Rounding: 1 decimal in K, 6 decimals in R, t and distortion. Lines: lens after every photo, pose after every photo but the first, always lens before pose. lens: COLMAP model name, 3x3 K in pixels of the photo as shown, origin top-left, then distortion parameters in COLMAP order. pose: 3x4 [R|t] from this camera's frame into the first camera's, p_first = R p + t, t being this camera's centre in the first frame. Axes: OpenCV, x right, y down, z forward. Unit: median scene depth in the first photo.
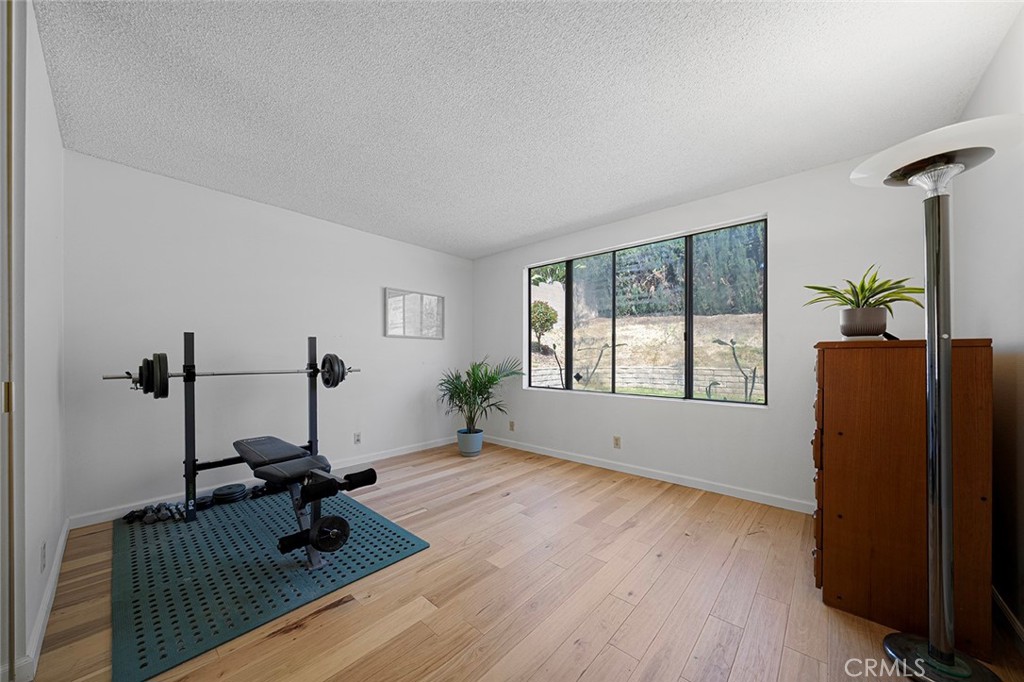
lens RADIAL K [[353.7, 0, 508.6], [0, 353.7, 338.2], [0, 0, 1]] dist [-0.001041, -0.000017]
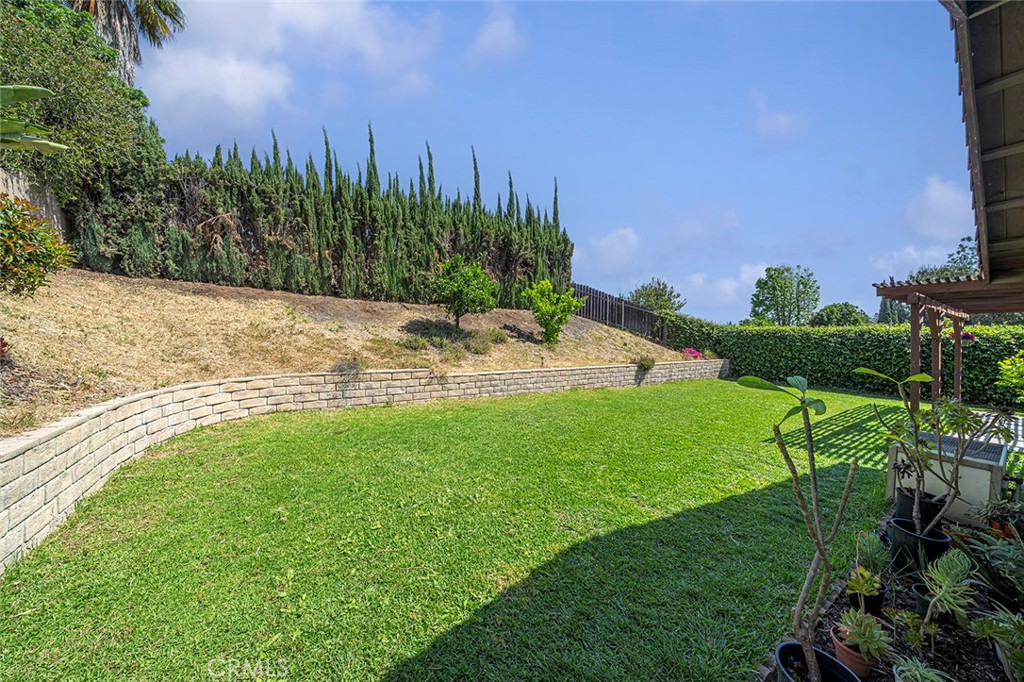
lens RADIAL K [[353.7, 0, 508.6], [0, 353.7, 338.2], [0, 0, 1]] dist [-0.001041, -0.000017]
pose [[0.240747, -0.000887, 0.970588, -0.071559], [-0.056036, 0.998319, 0.014812, -0.007372], [-0.968969, -0.057953, 0.240292, 0.397847]]
